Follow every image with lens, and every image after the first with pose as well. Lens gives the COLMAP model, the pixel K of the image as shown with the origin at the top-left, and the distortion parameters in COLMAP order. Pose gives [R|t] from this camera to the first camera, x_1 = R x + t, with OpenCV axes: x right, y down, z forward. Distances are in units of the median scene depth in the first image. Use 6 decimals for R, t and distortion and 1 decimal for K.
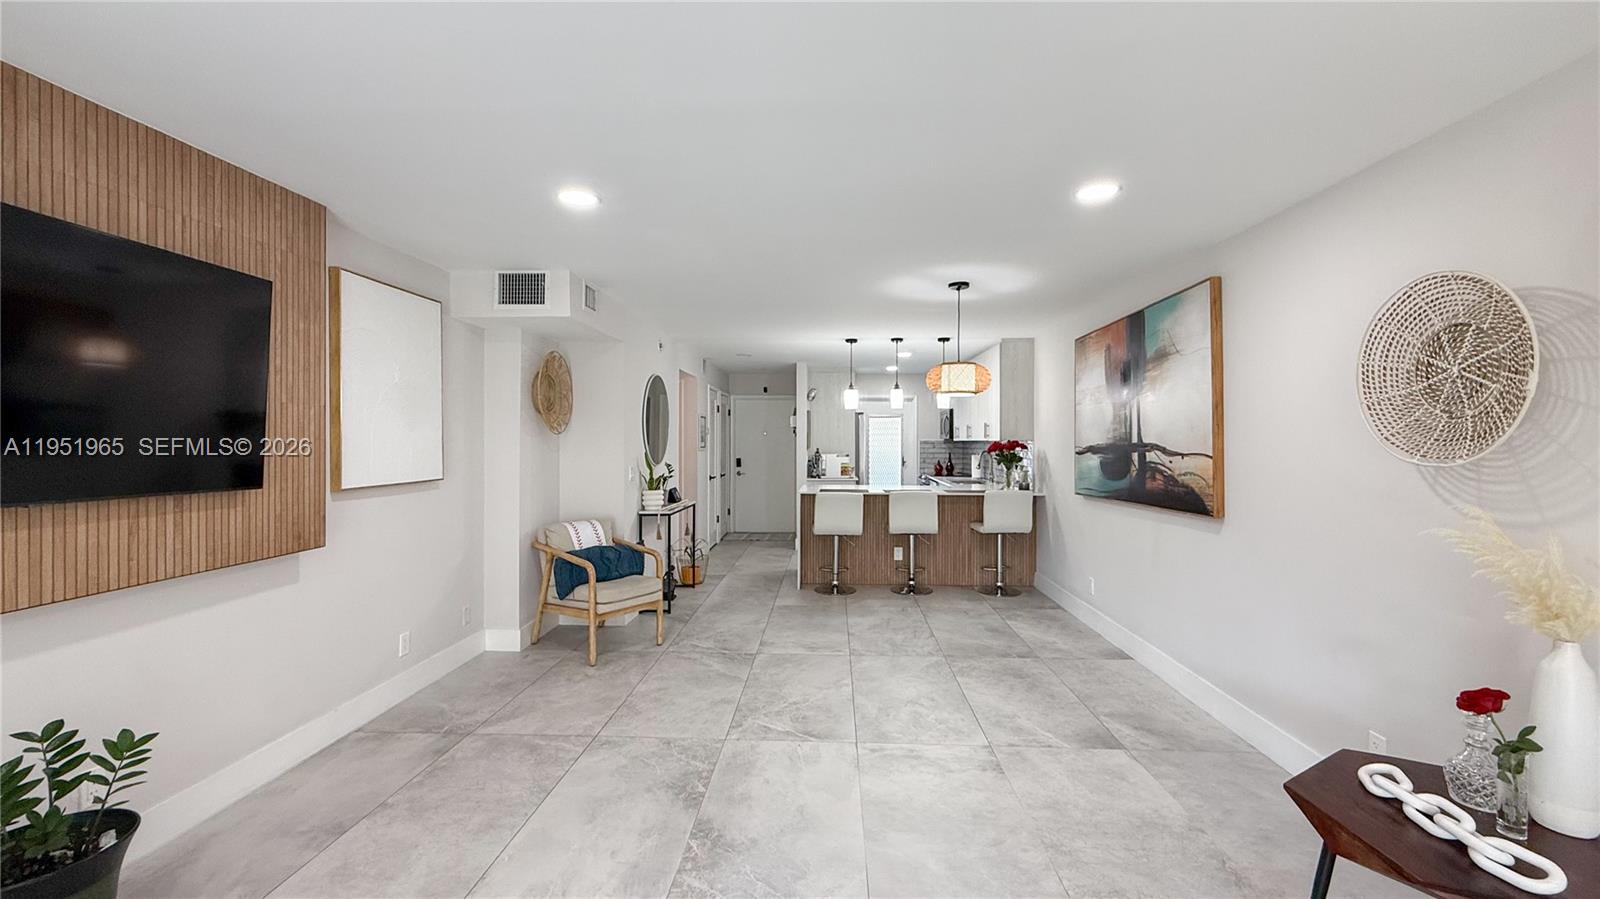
lens RADIAL K [[669.9, 0, 813.6], [0, 669.9, 443.5], [0, 0, 1]] dist [0.000546, -0.000181]
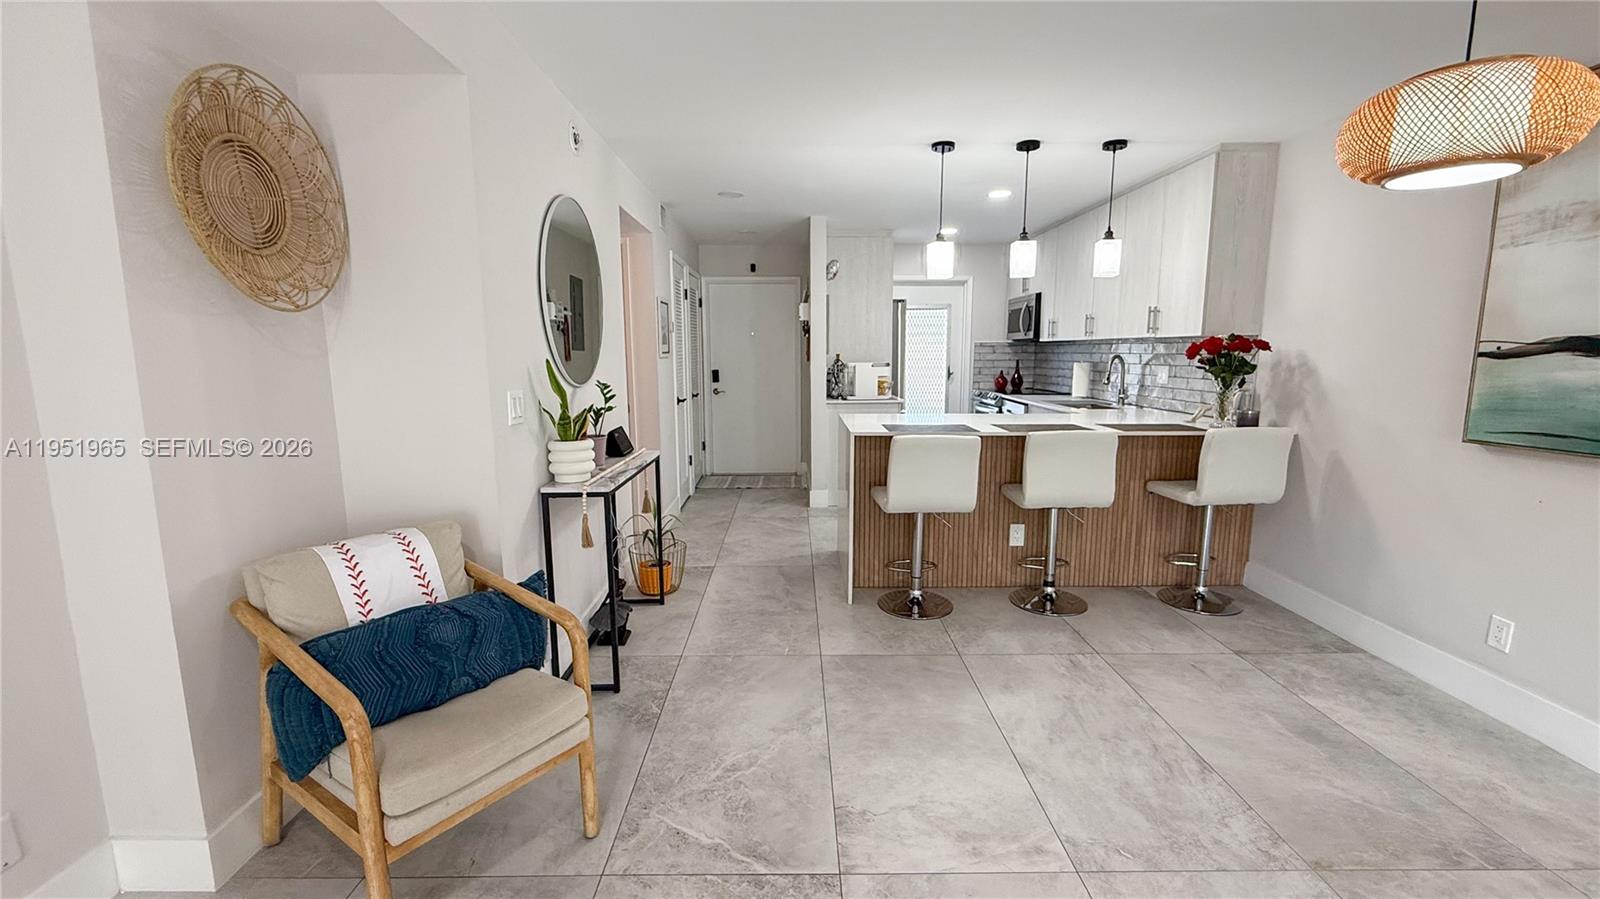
lens RADIAL K [[669.9, 0, 799.7], [0, 669.9, 452.7], [0, 0, 1]] dist [0.000546, -0.000181]
pose [[0.998996, -0.012143, 0.043119, -0.087743], [0.005681, 0.989131, 0.146929, 0.008624], [-0.044435, -0.146537, 0.988207, 0.465507]]
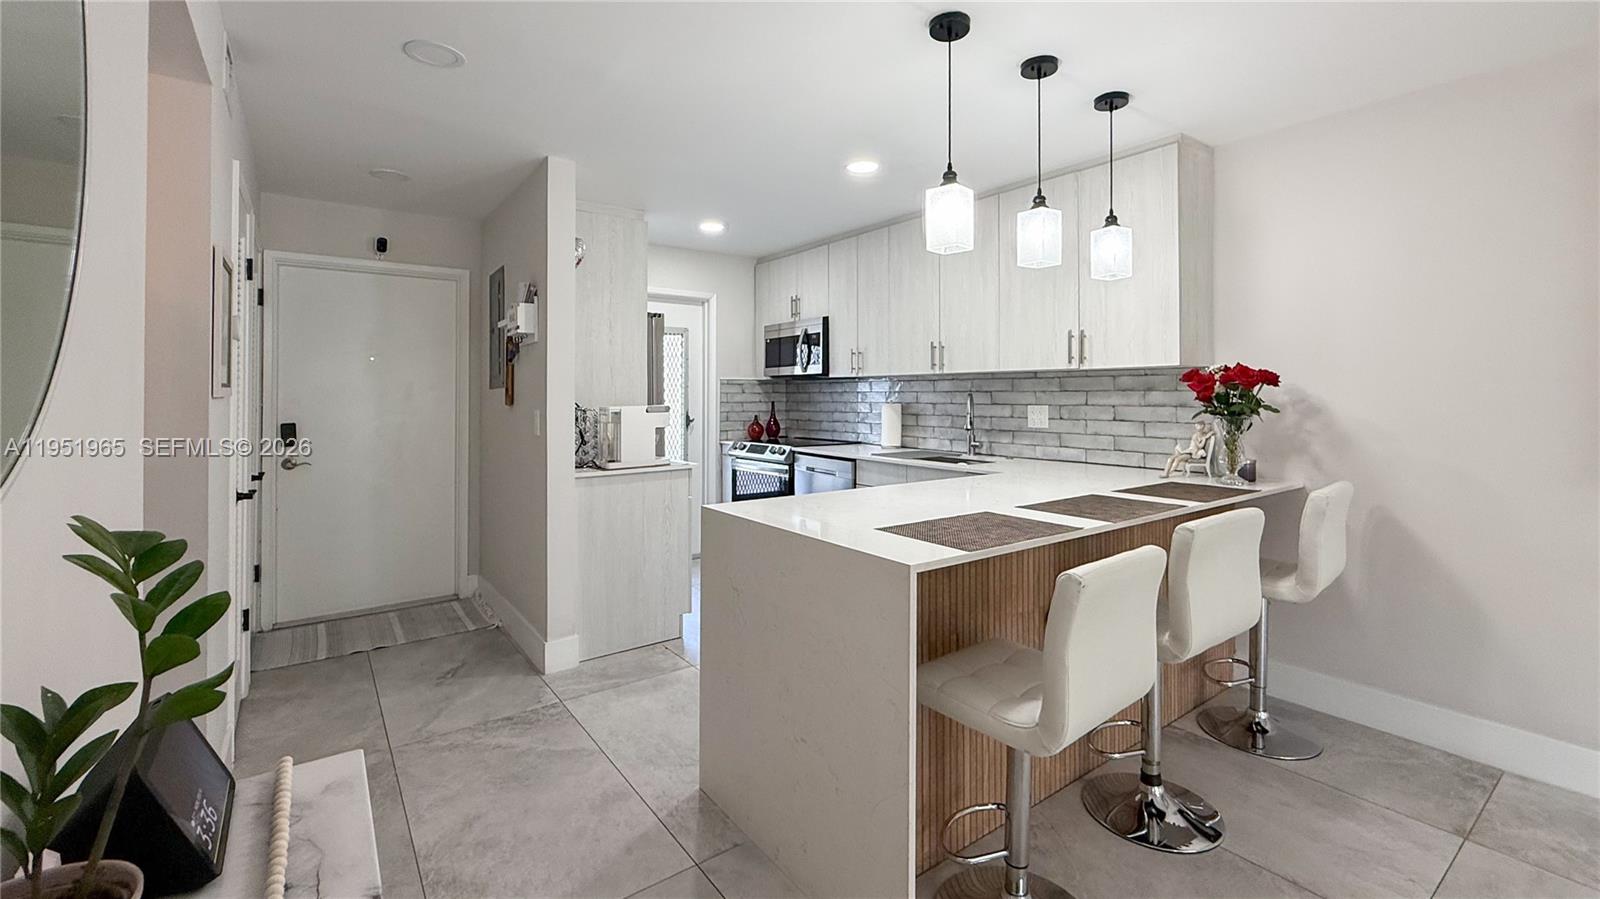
lens RADIAL K [[669.9, 0, 801.6], [0, 669.9, 387.1], [0, 0, 1]] dist [0.000546, -0.000181]
pose [[0.781796, 0.002091, 0.623531, -0.193785], [0.007166, 0.999898, -0.012337, 0.013837], [-0.623494, 0.014113, 0.781701, 0.848273]]
